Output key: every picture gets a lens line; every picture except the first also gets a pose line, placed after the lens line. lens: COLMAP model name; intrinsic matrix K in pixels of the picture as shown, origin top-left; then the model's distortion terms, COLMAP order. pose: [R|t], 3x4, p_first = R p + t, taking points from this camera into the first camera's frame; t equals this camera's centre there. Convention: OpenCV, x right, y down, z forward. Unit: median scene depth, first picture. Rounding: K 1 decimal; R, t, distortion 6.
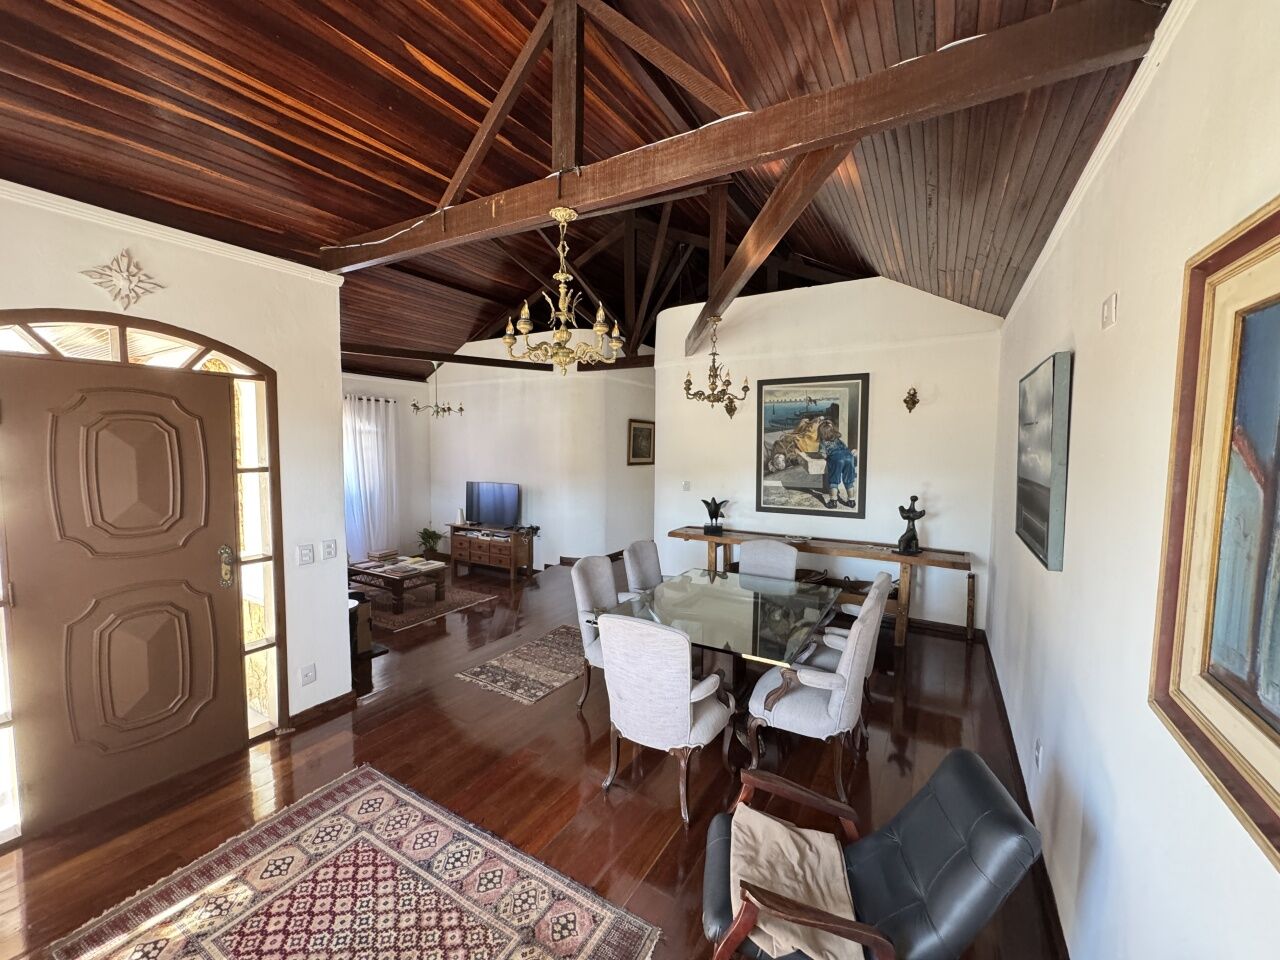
lens RADIAL K [[511.7, 0, 639.0], [0, 511.7, 478.7], [0, 0, 1]] dist [-0.002074, 0.000258]
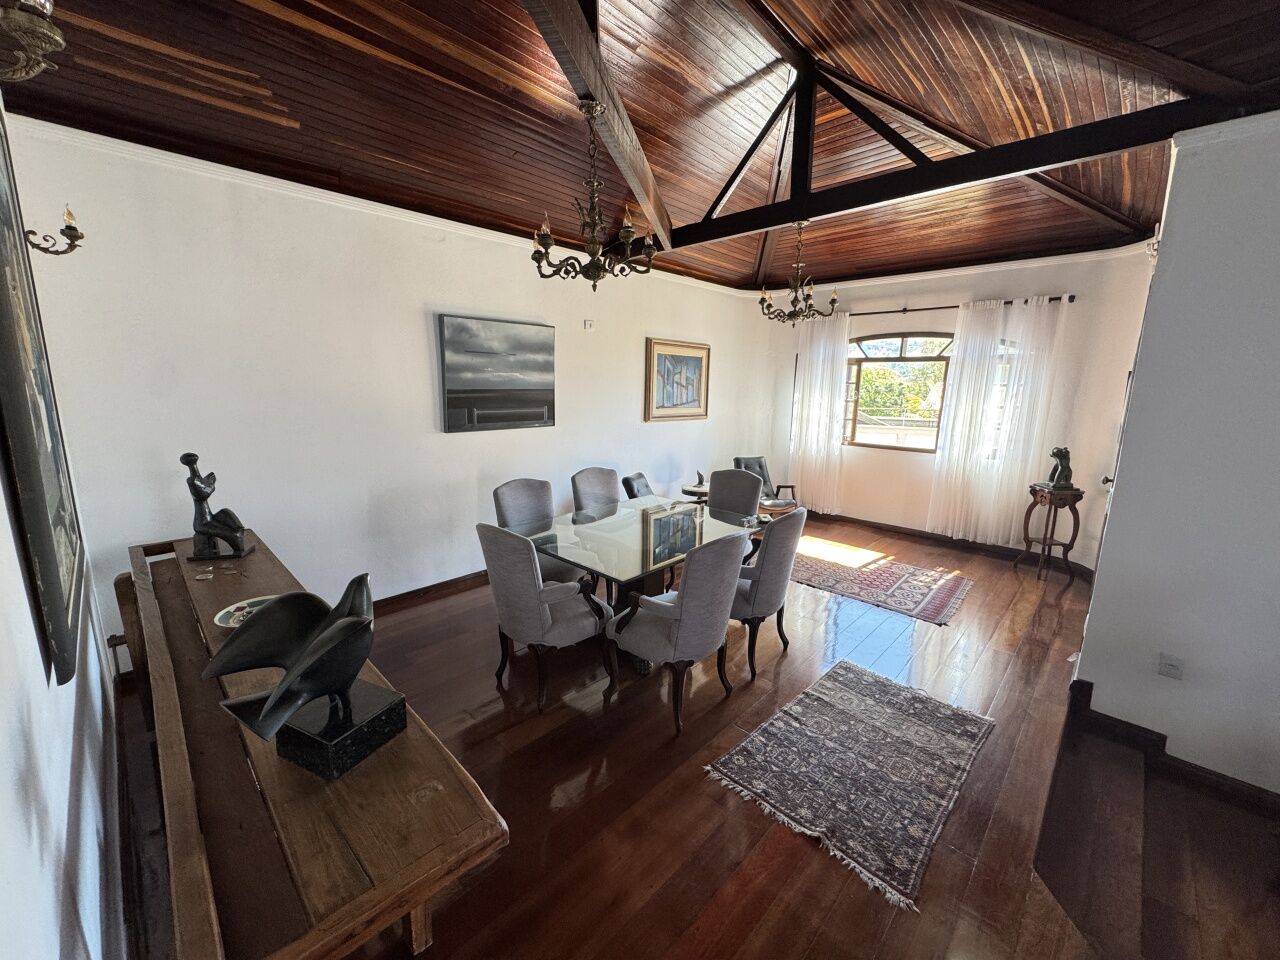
lens RADIAL K [[511.7, 0, 639.0], [0, 511.7, 478.7], [0, 0, 1]] dist [-0.002074, 0.000258]
pose [[-0.973916, -0.060438, 0.218712, -0.025359], [-0.003160, 0.967395, 0.253253, -0.066714], [-0.226887, 0.245956, -0.942352, 1.236740]]
